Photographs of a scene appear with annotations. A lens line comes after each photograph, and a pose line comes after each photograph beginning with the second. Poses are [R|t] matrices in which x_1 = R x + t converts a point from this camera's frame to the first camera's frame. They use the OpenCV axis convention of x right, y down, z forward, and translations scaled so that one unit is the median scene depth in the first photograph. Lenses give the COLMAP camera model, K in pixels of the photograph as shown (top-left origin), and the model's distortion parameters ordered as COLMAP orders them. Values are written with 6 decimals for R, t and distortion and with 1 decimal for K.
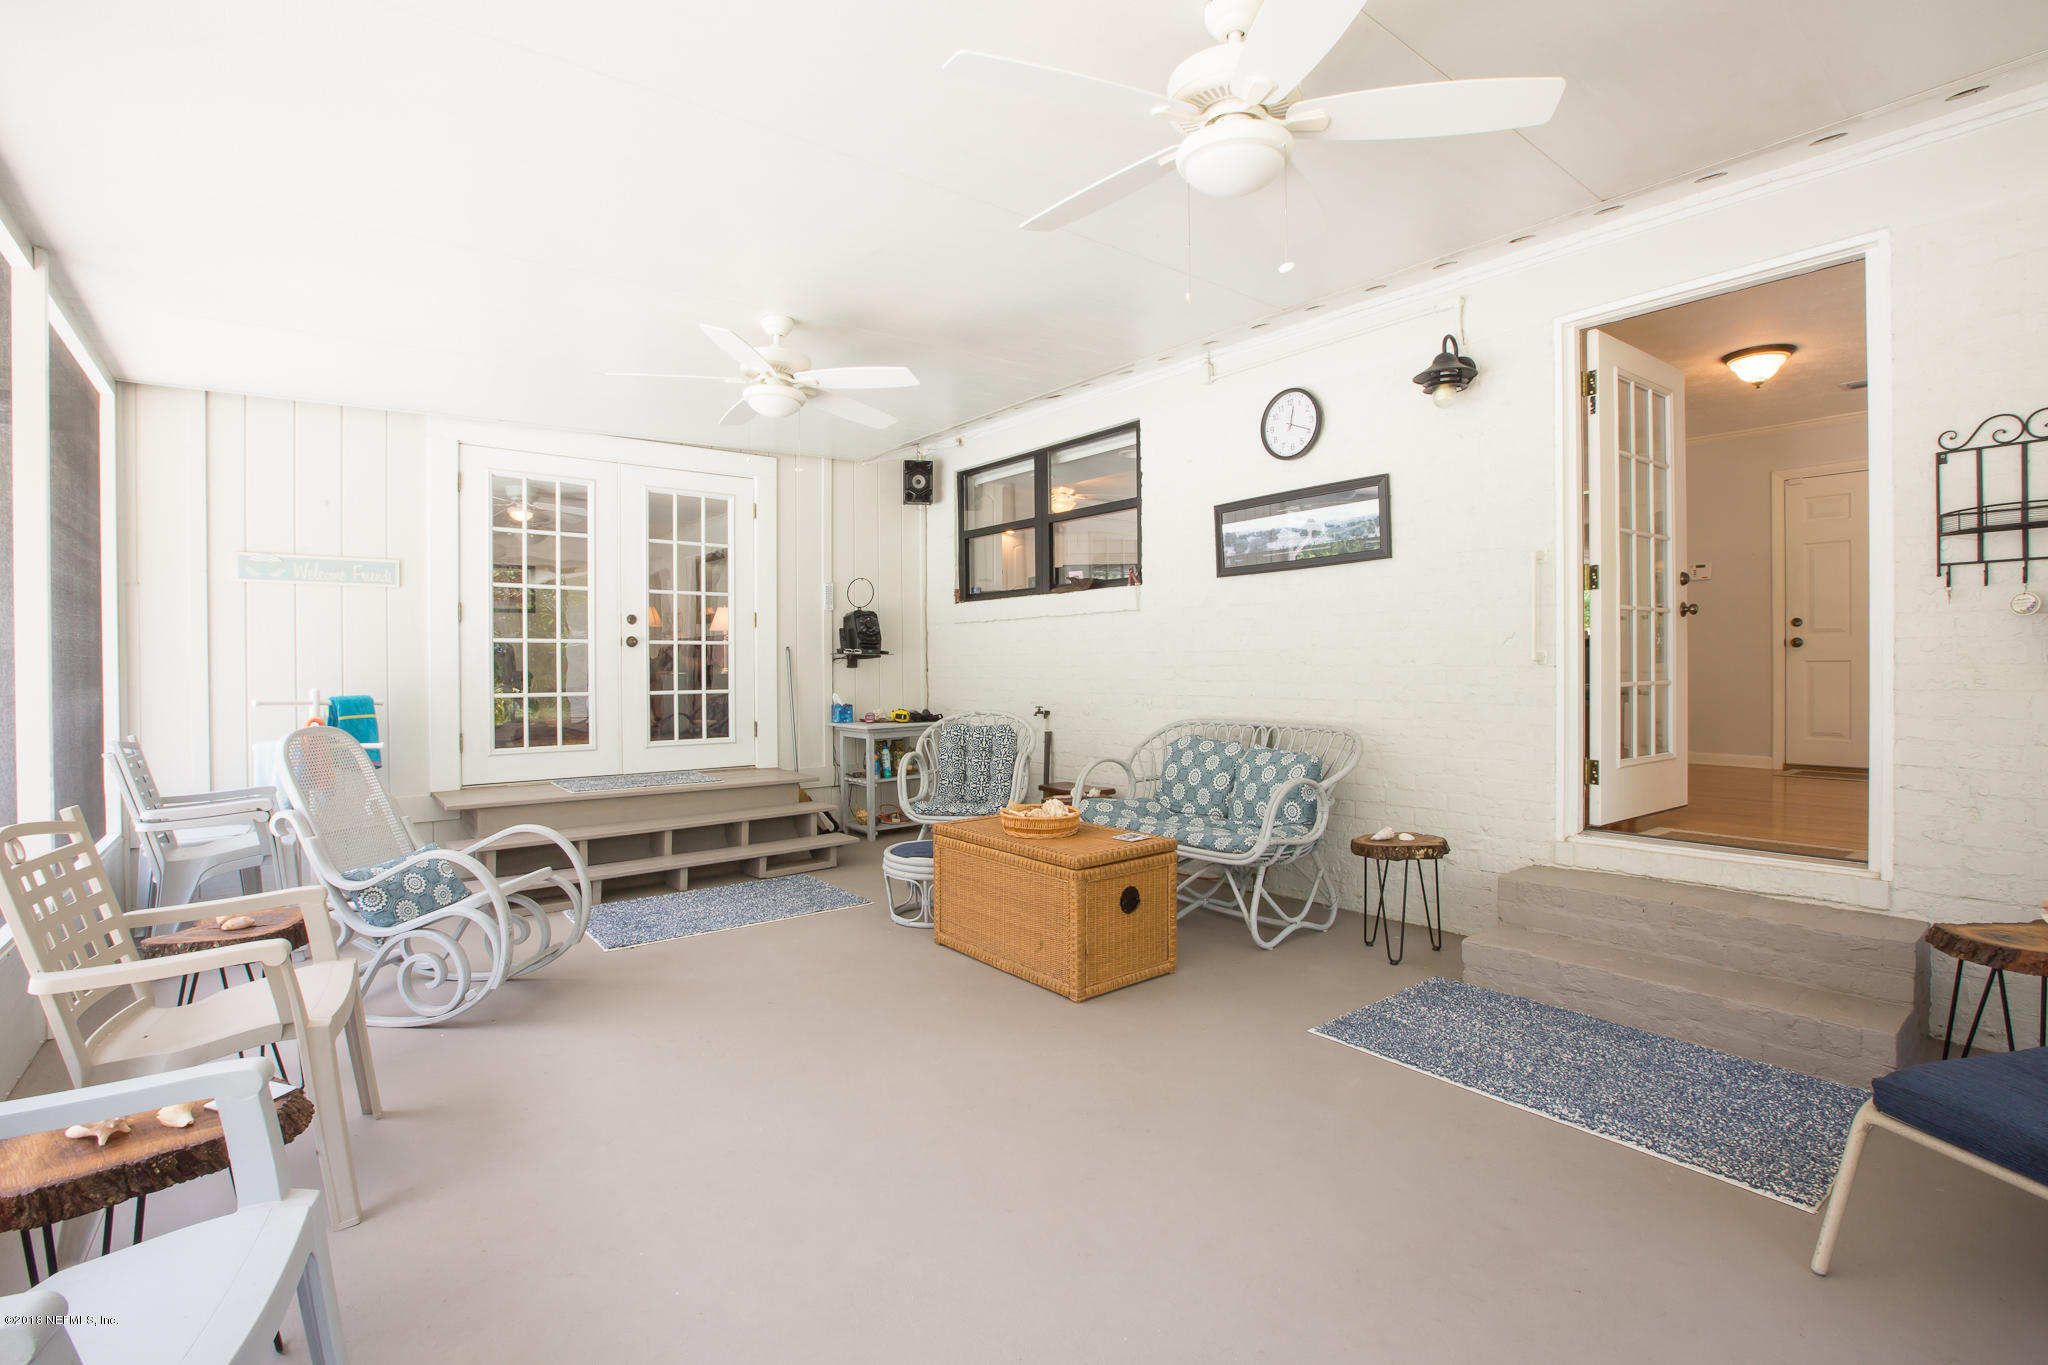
lens RADIAL K [[922.5, 0, 1017.0], [0, 922.5, 672.3], [0, 0, 1]] dist [-0.015102, 0.001392]
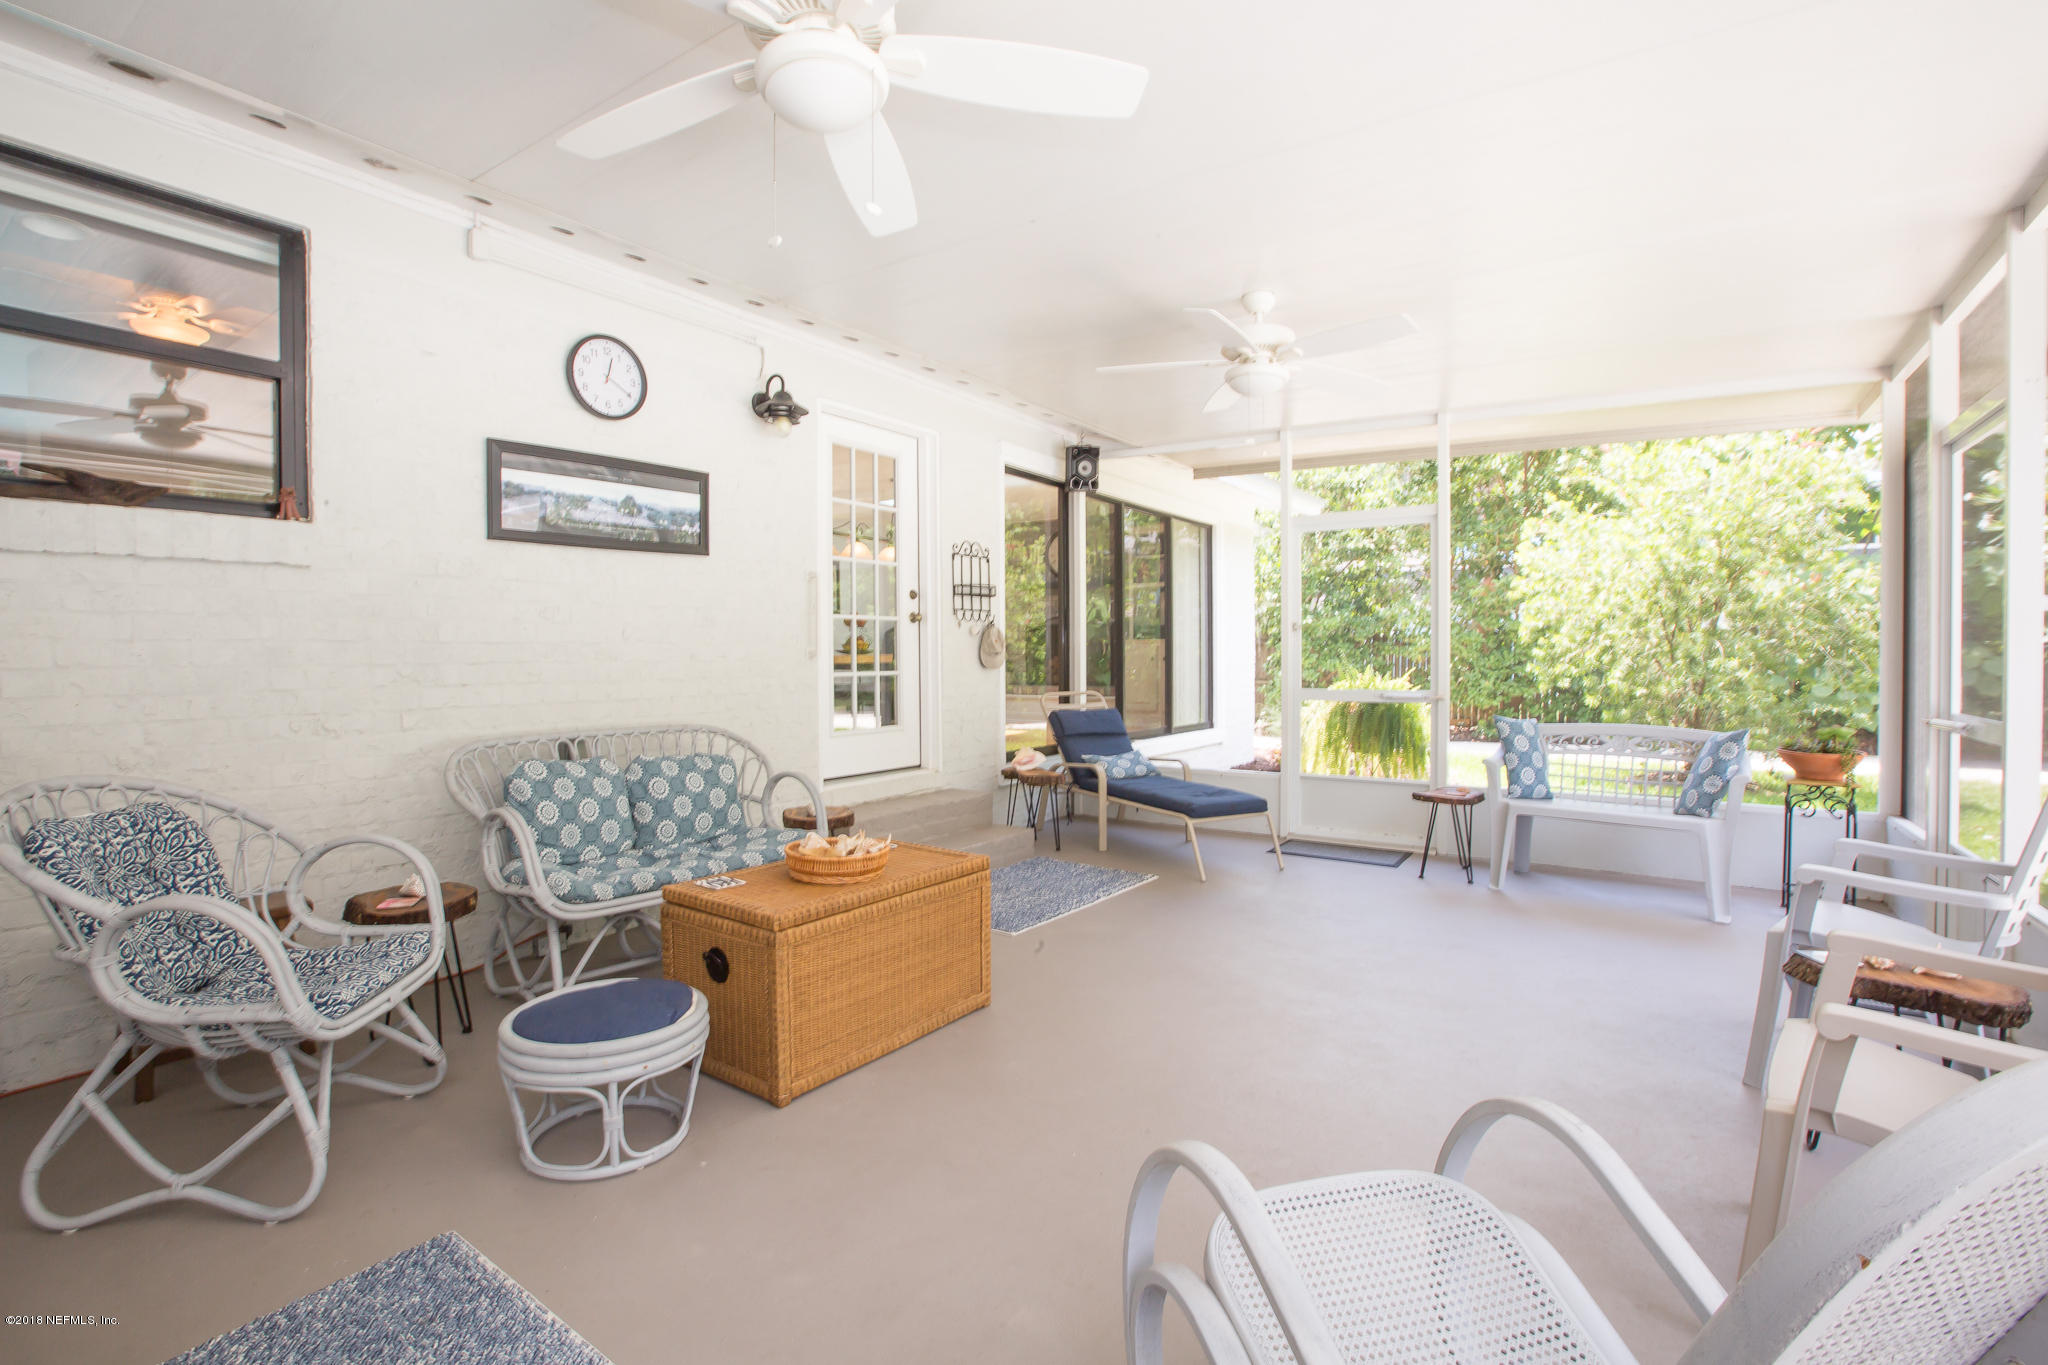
lens RADIAL K [[922.5, 0, 1016.7], [0, 922.5, 669.5], [0, 0, 1]] dist [-0.015102, 0.001392]
pose [[-0.240362, -0.010360, 0.970628, -0.621838], [0.012504, 0.999827, 0.013768, -0.007189], [-0.970603, 0.015446, -0.240190, 0.844714]]
